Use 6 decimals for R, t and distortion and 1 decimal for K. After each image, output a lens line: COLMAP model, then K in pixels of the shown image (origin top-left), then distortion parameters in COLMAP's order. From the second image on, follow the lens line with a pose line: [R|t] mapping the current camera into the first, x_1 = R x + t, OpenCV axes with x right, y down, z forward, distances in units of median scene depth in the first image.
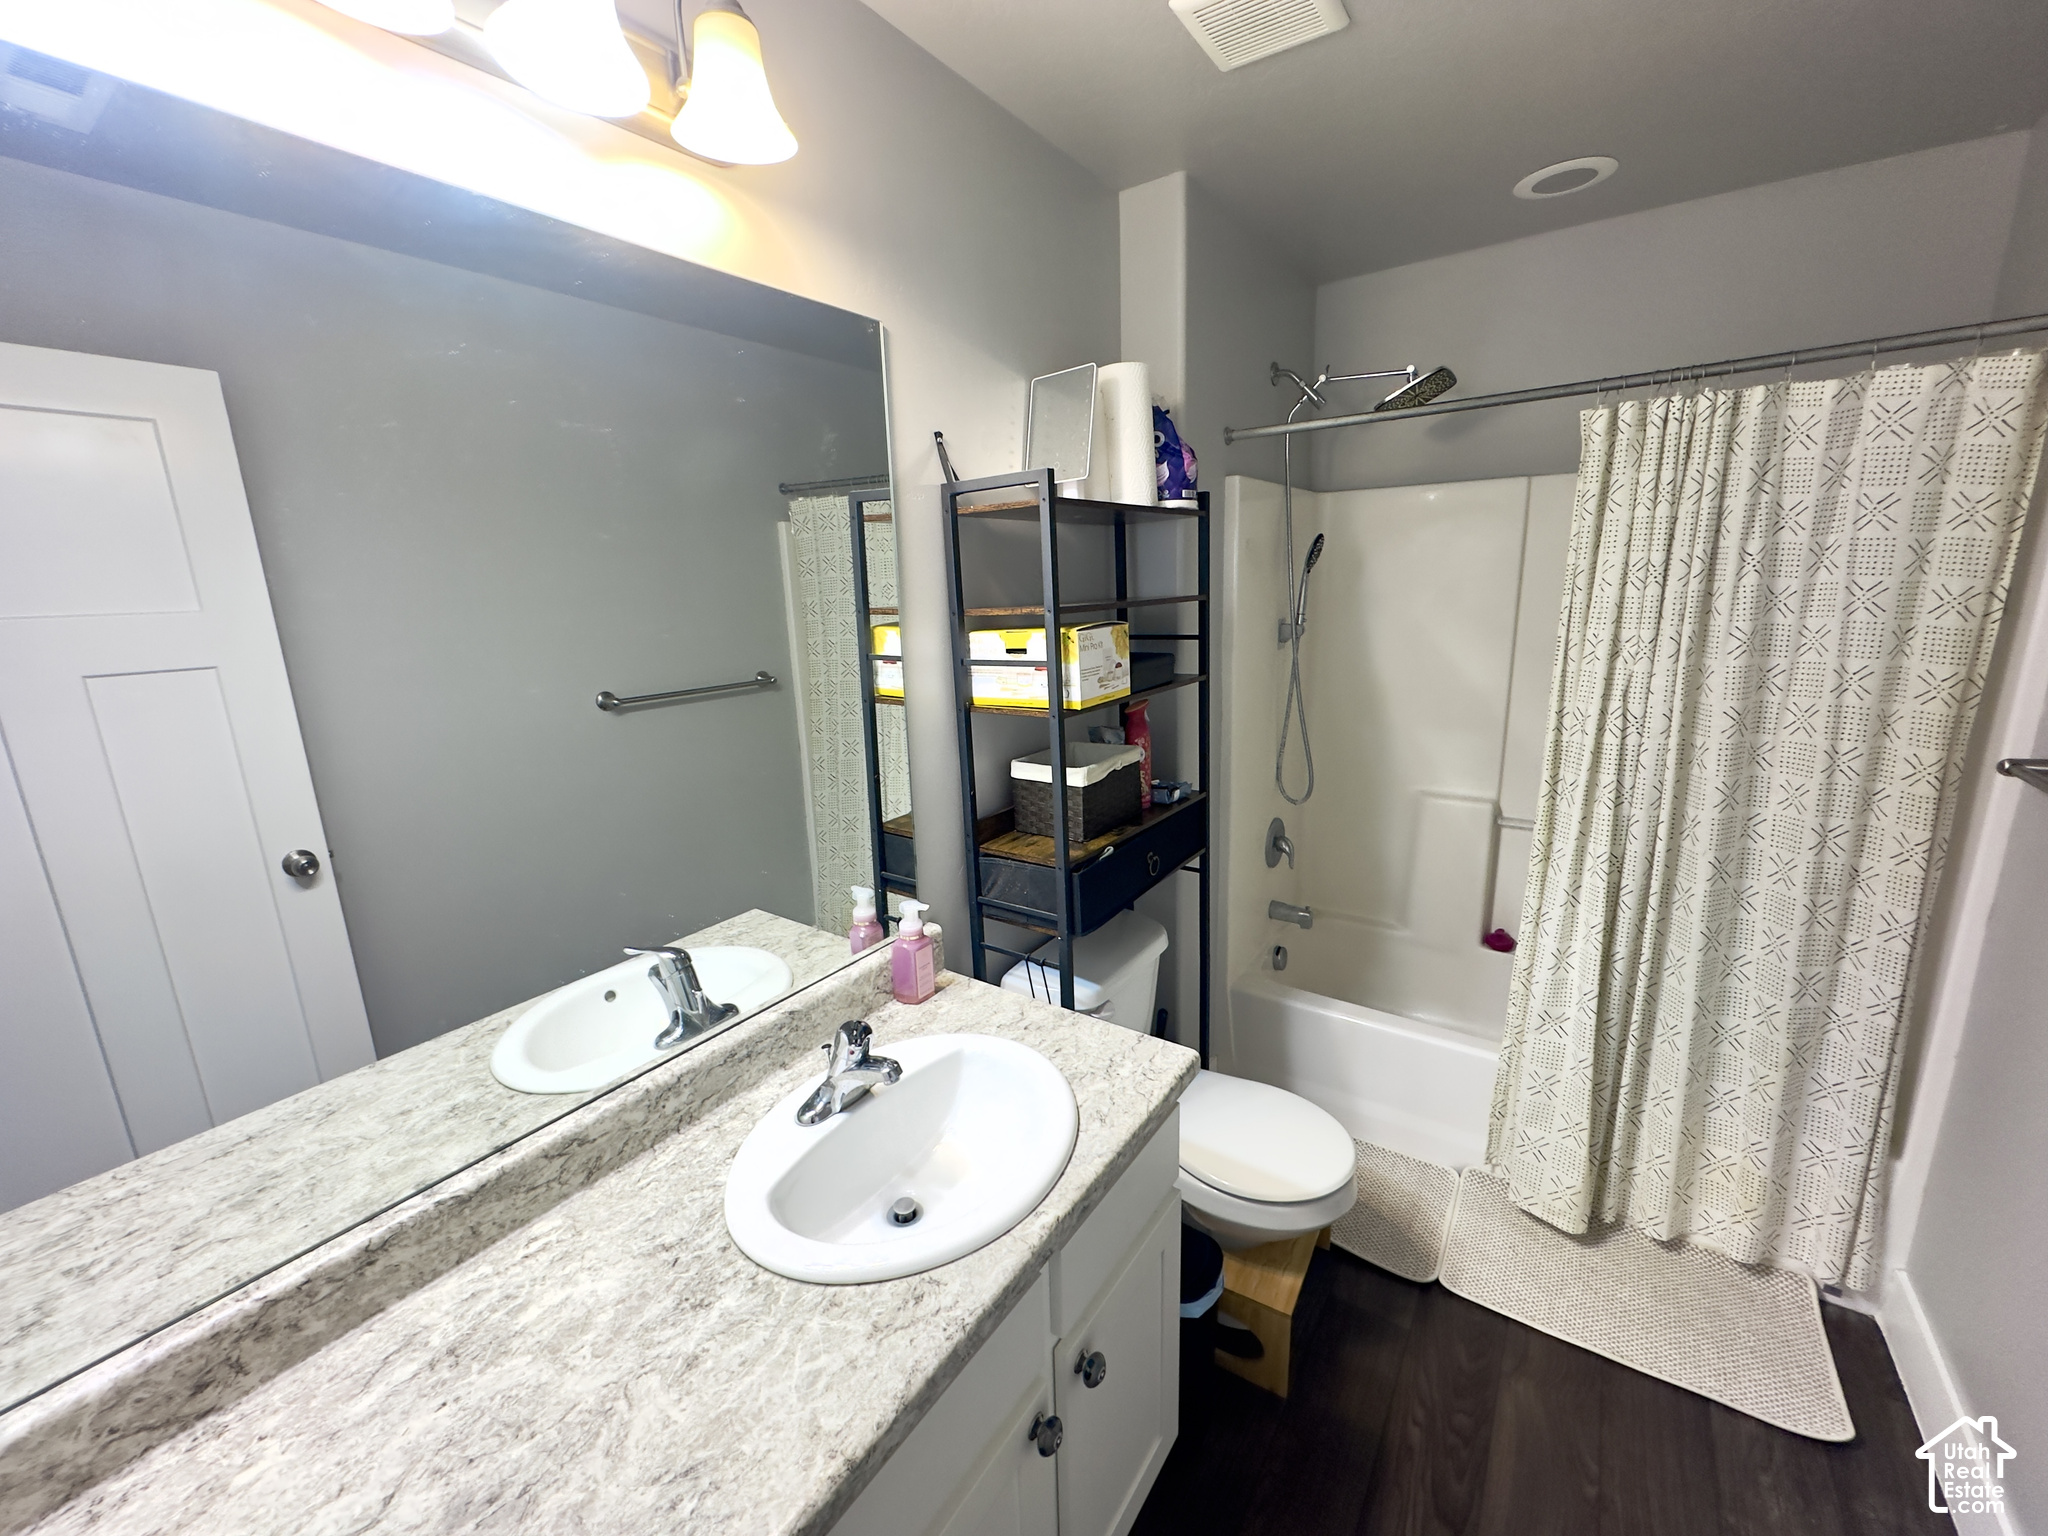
lens RADIAL K [[821.6, 0, 1026.6], [0, 821.6, 765.3], [0, 0, 1]] dist [-0.002954, 0.000531]
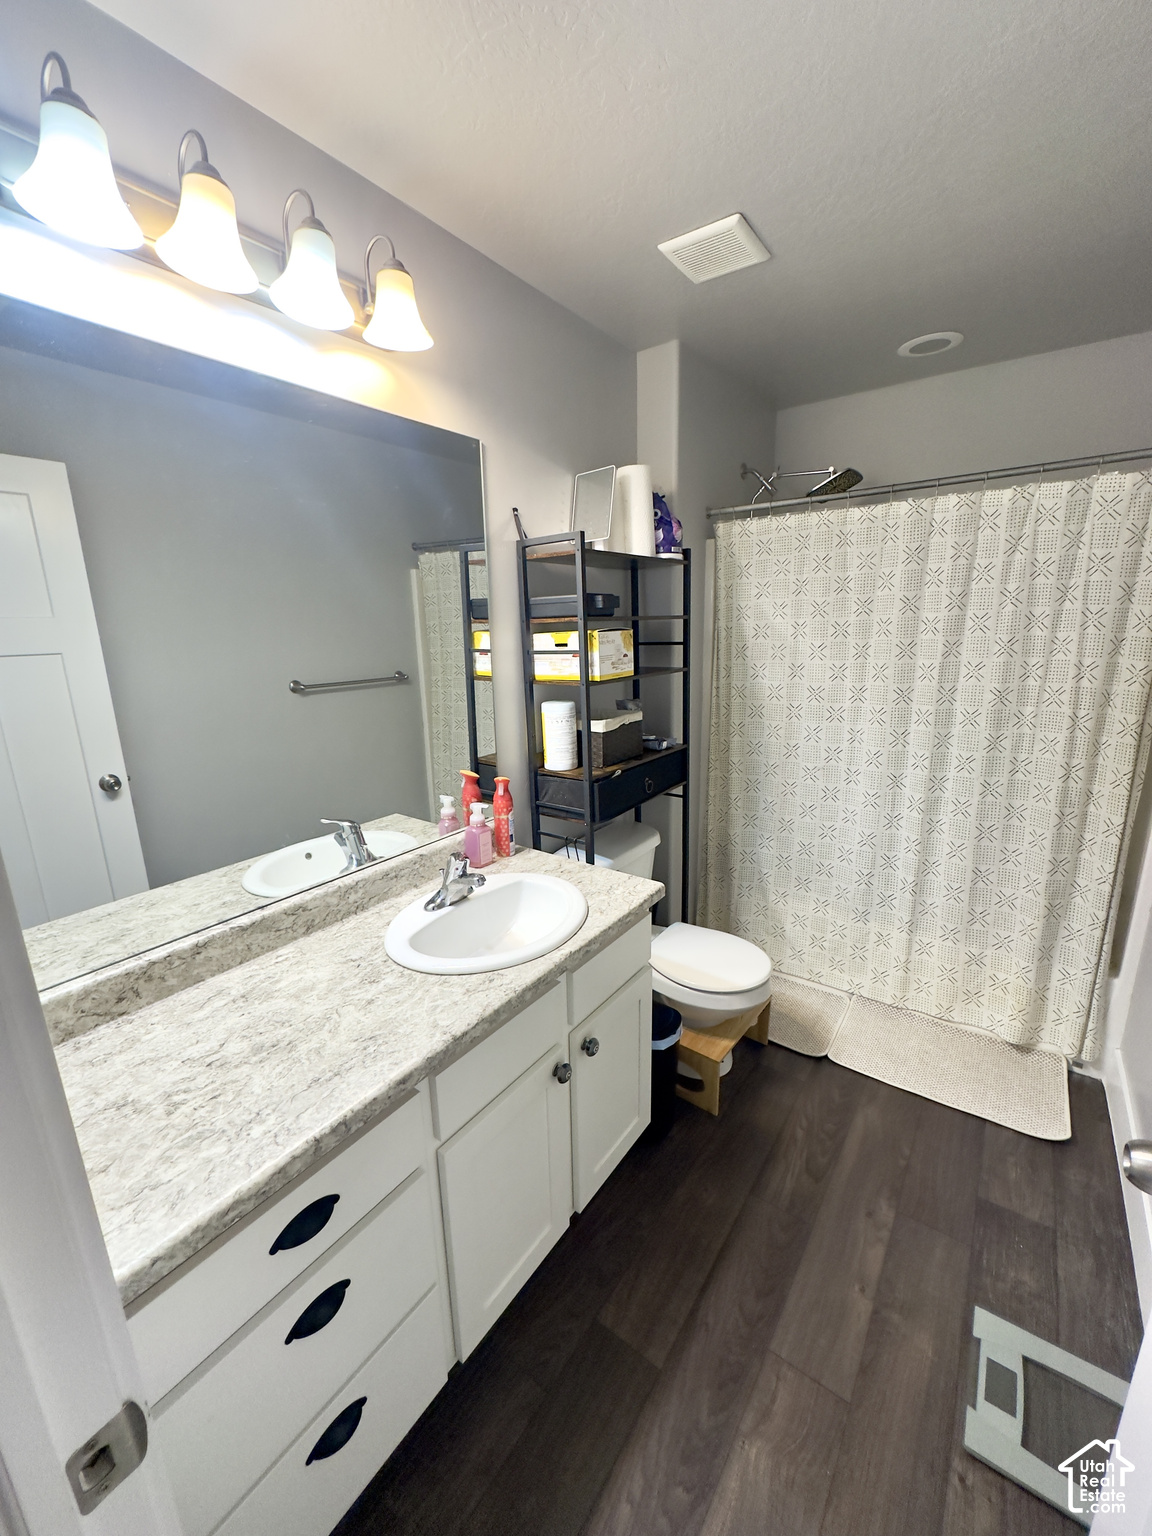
lens RADIAL K [[616.2, 0, 579.3], [0, 616.2, 771.8], [0, 0, 1]] dist [-0.002954, 0.000531]
pose [[0.999731, 0.017145, -0.015642, 0.045951], [-0.016868, 0.999702, 0.017671, 0.087743], [0.015940, -0.017402, 0.999721, -0.214626]]
